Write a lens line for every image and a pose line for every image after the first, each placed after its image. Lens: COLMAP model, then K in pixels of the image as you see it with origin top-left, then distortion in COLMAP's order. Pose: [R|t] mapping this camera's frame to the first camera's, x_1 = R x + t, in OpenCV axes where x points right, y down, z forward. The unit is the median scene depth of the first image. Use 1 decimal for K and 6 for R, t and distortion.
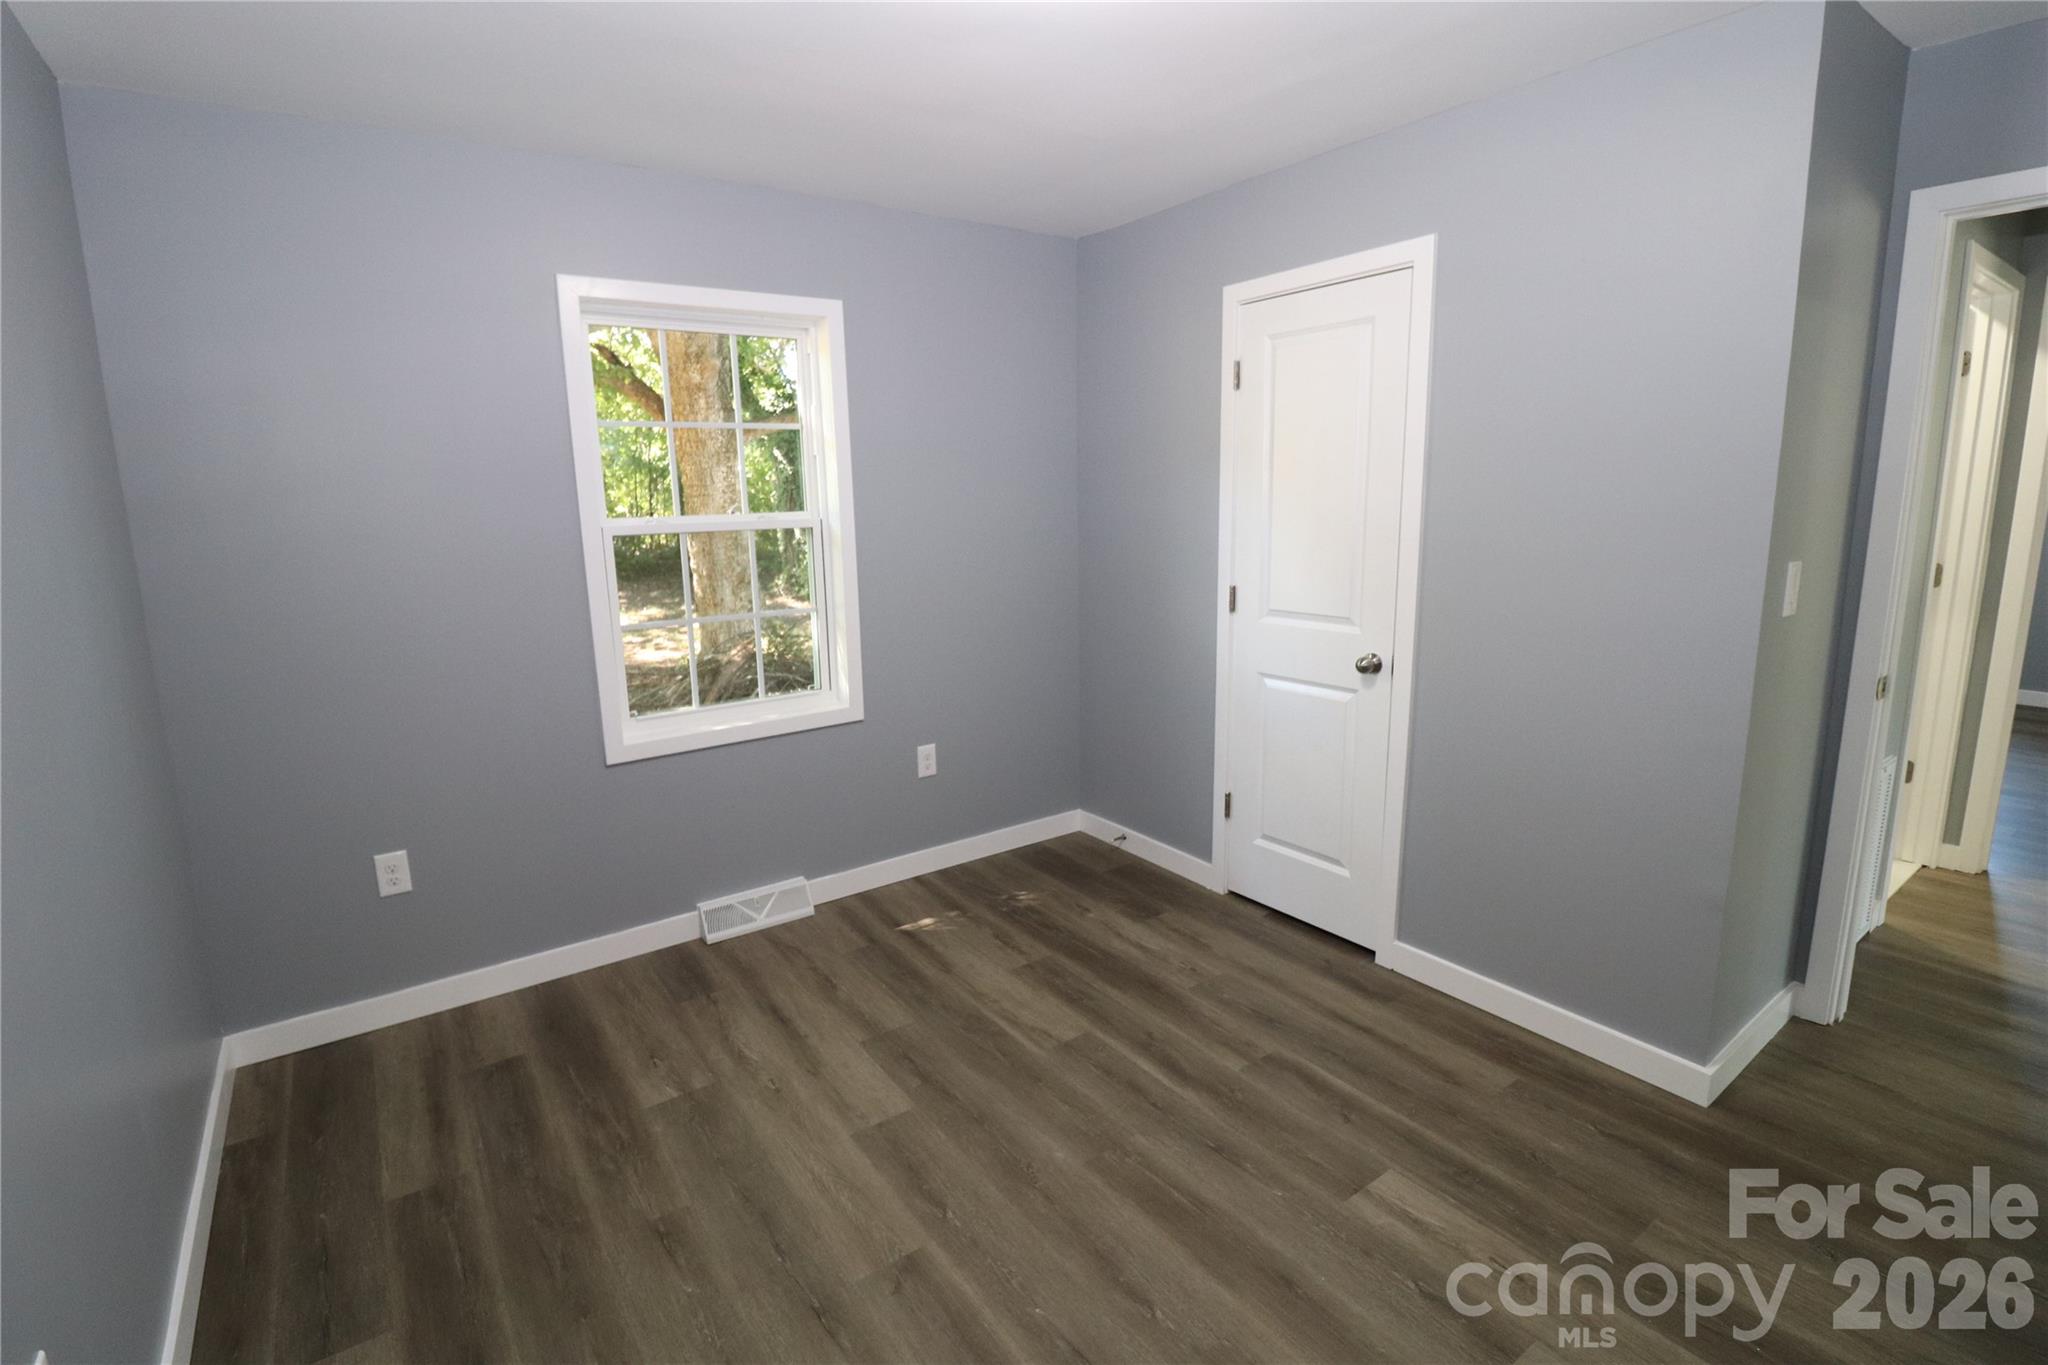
lens RADIAL K [[954.9, 0, 1009.1], [0, 954.9, 682.8], [0, 0, 1]] dist [-0.000580, -0.008801]
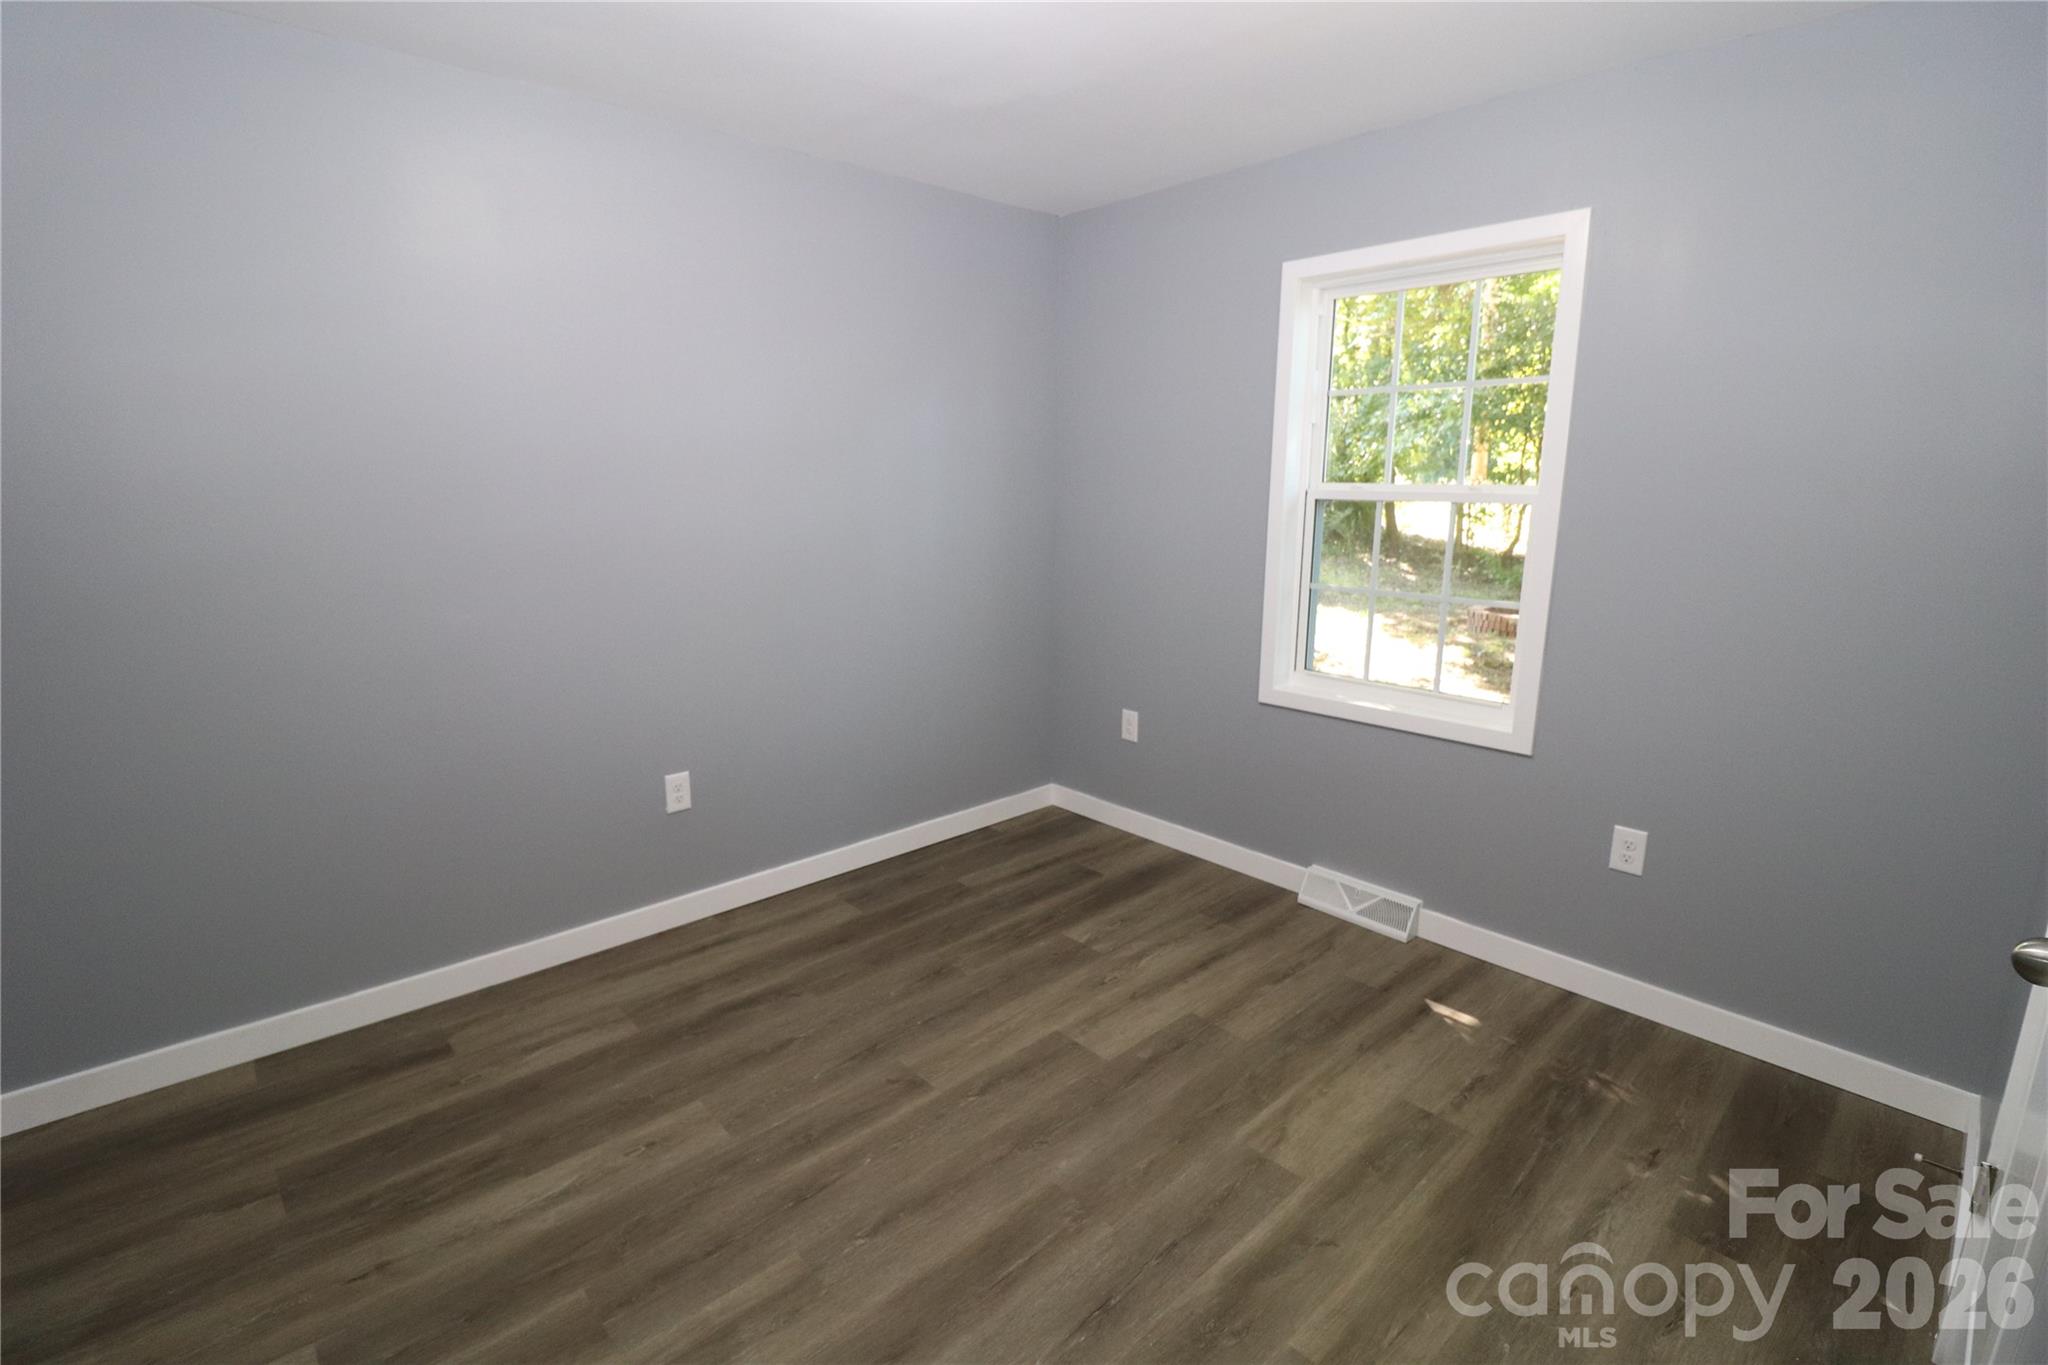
lens RADIAL K [[954.9, 0, 1009.1], [0, 954.9, 682.8], [0, 0, 1]] dist [-0.000580, -0.008801]
pose [[0.118624, 0.237409, -0.964140, 0.718399], [-0.202997, 0.956286, 0.210499, -0.130067], [0.971967, 0.170747, 0.161632, 0.600984]]
